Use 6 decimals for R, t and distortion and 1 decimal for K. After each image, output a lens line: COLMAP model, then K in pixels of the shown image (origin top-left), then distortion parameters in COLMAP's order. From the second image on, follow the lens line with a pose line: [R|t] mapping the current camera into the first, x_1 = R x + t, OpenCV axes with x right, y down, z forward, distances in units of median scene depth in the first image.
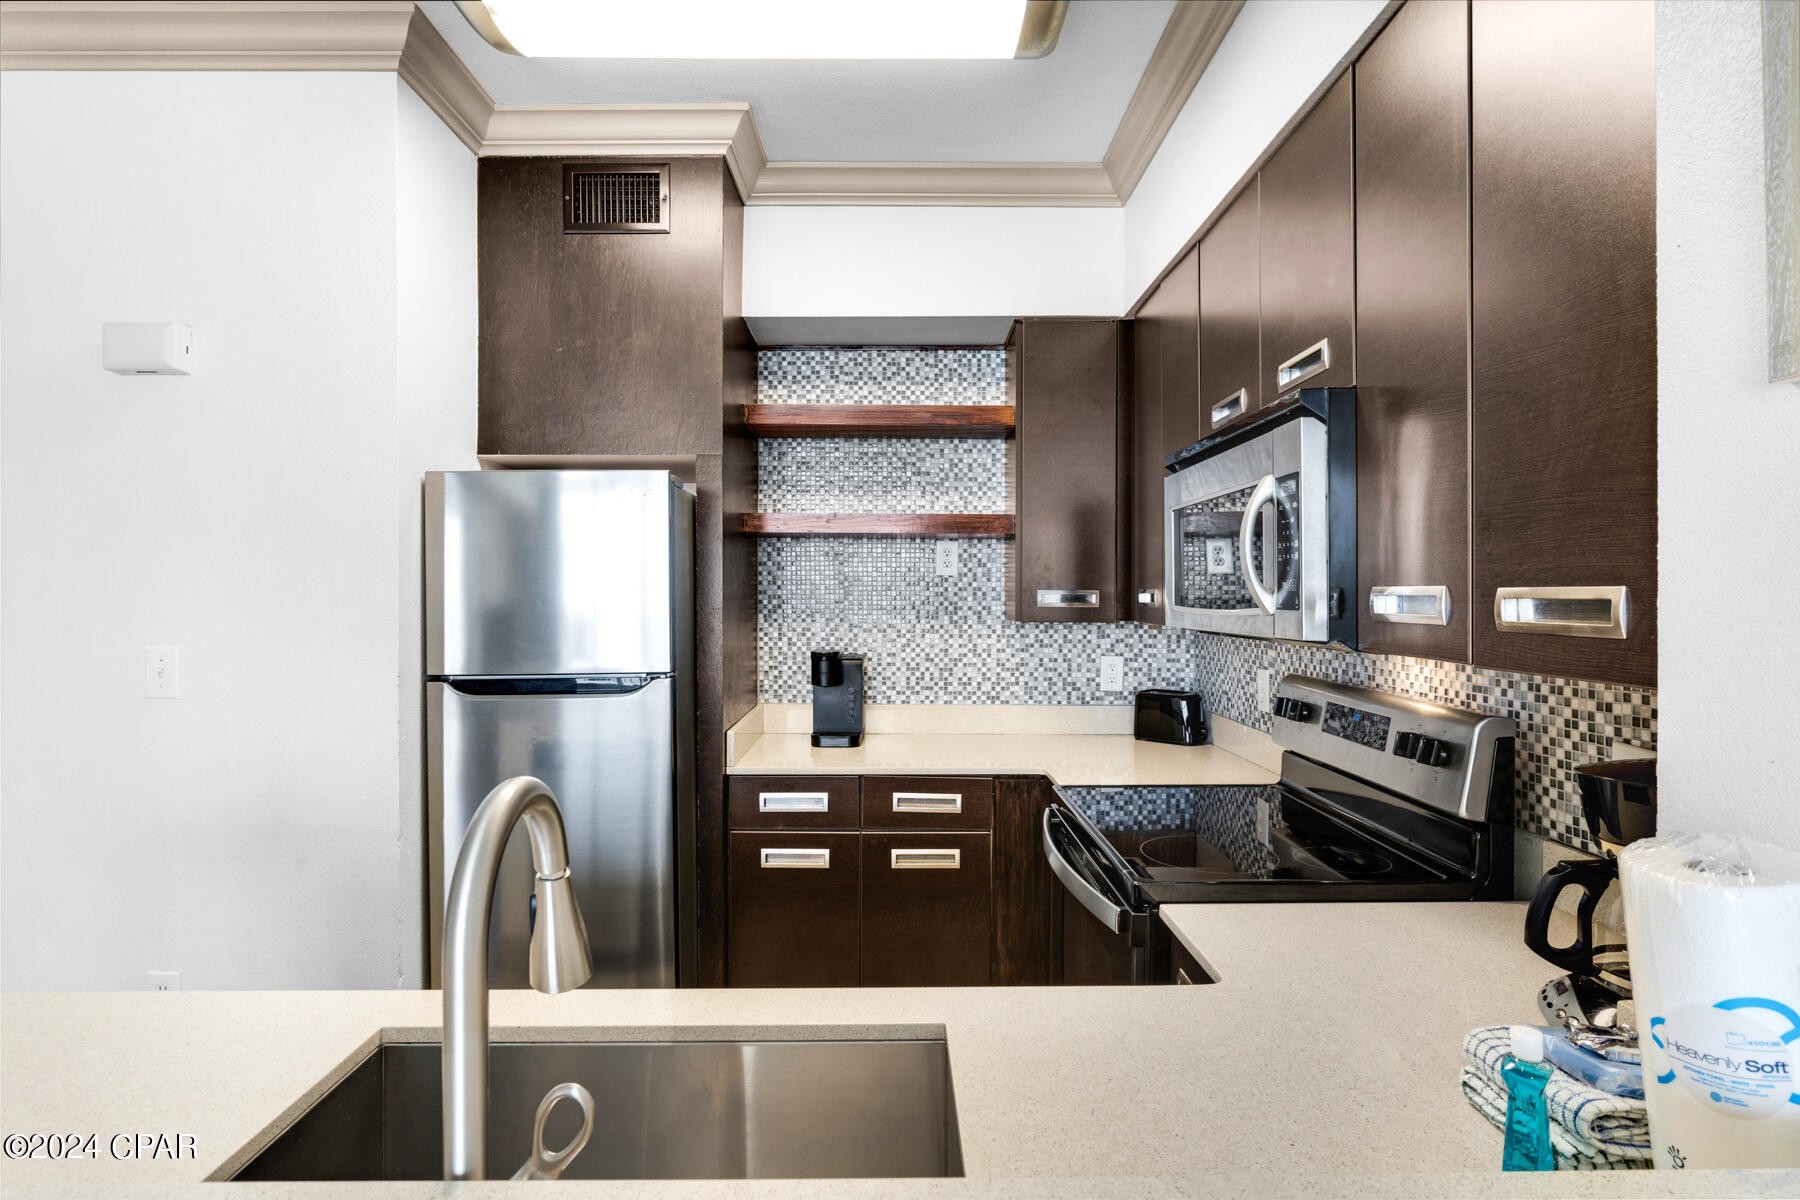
lens RADIAL K [[943.9, 0, 846.3], [0, 943.9, 587.5], [0, 0, 1]] dist [0.003233, 0.000814]
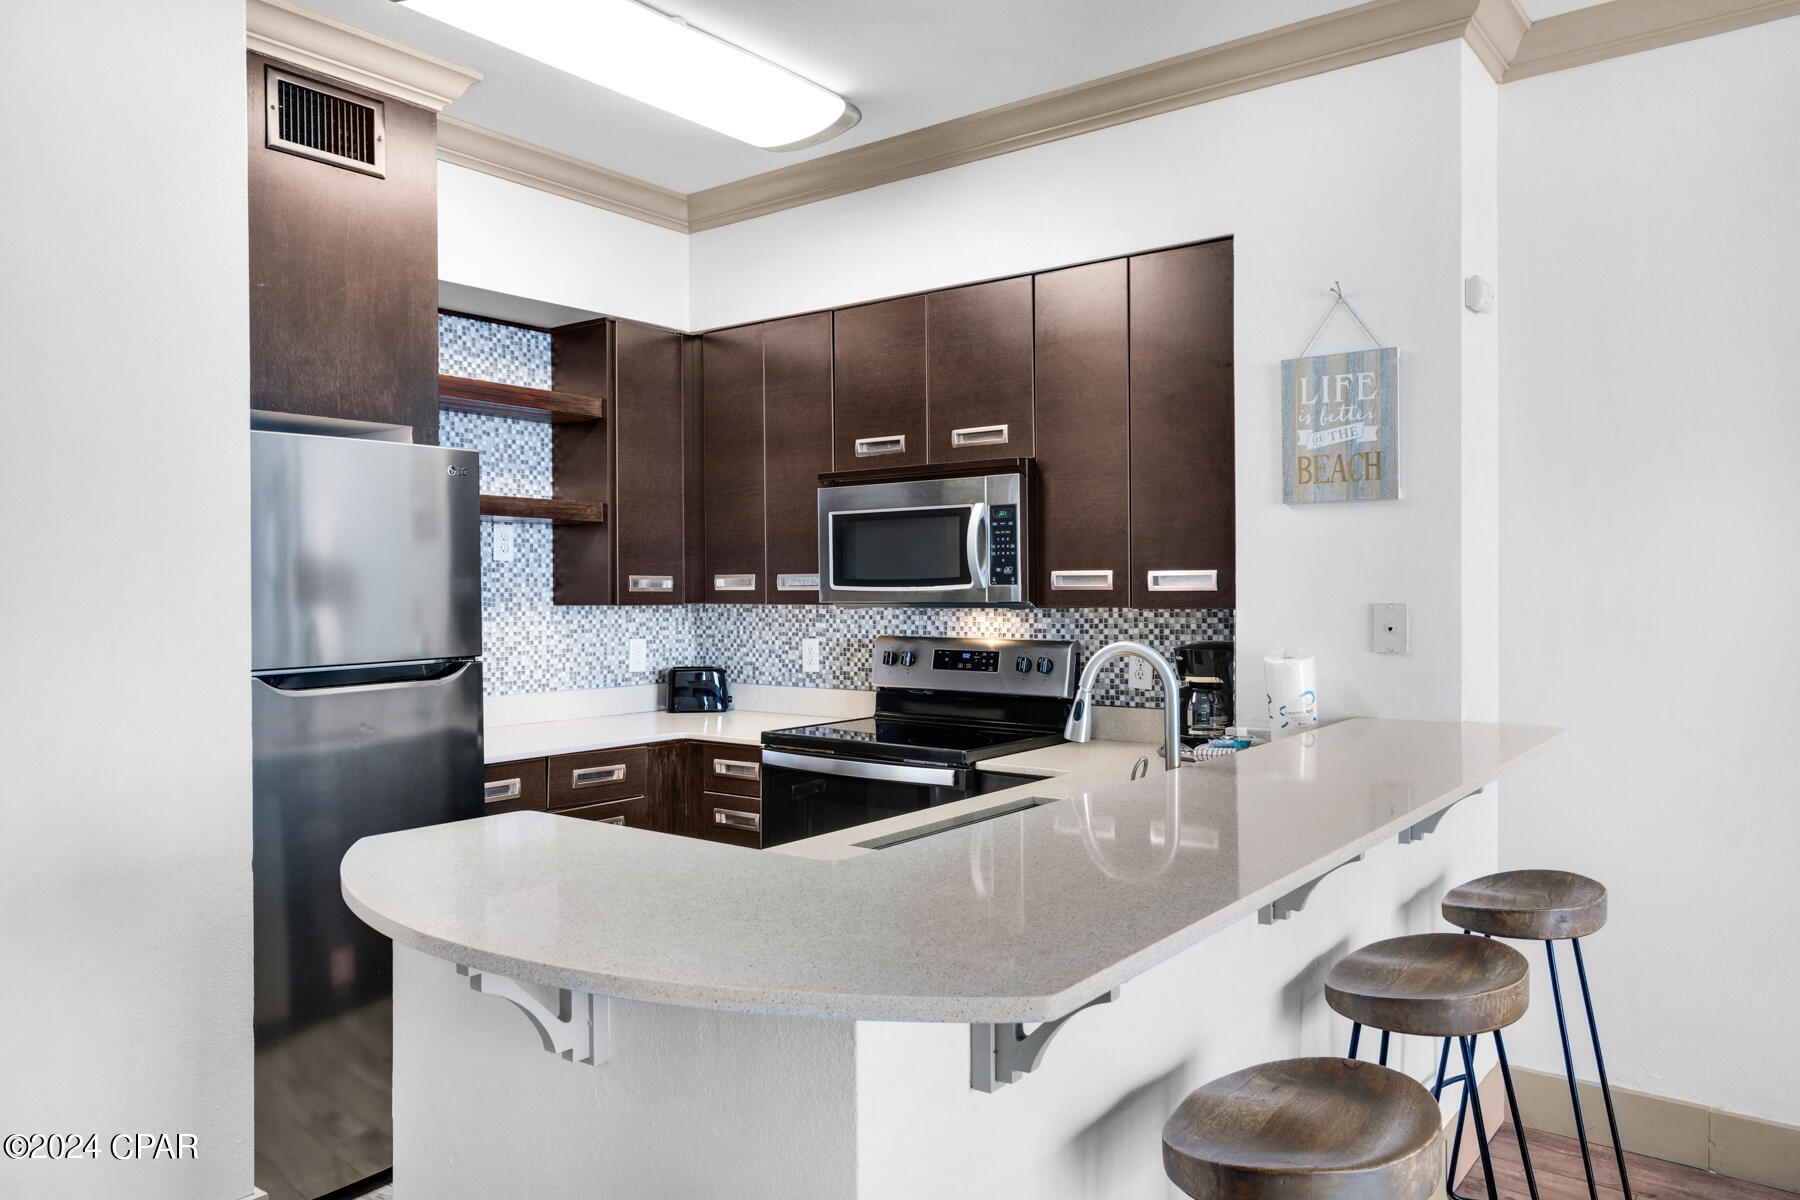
lens RADIAL K [[1294.4, 0, 910.5], [0, 1294.4, 595.5], [0, 0, 1]] dist [0.011839, 0.000916]
pose [[0.600758, -0.008357, 0.799387, -0.696844], [0.000124, 0.999946, 0.010360, 0.008918], [-0.799431, -0.006125, 0.600727, -0.121085]]
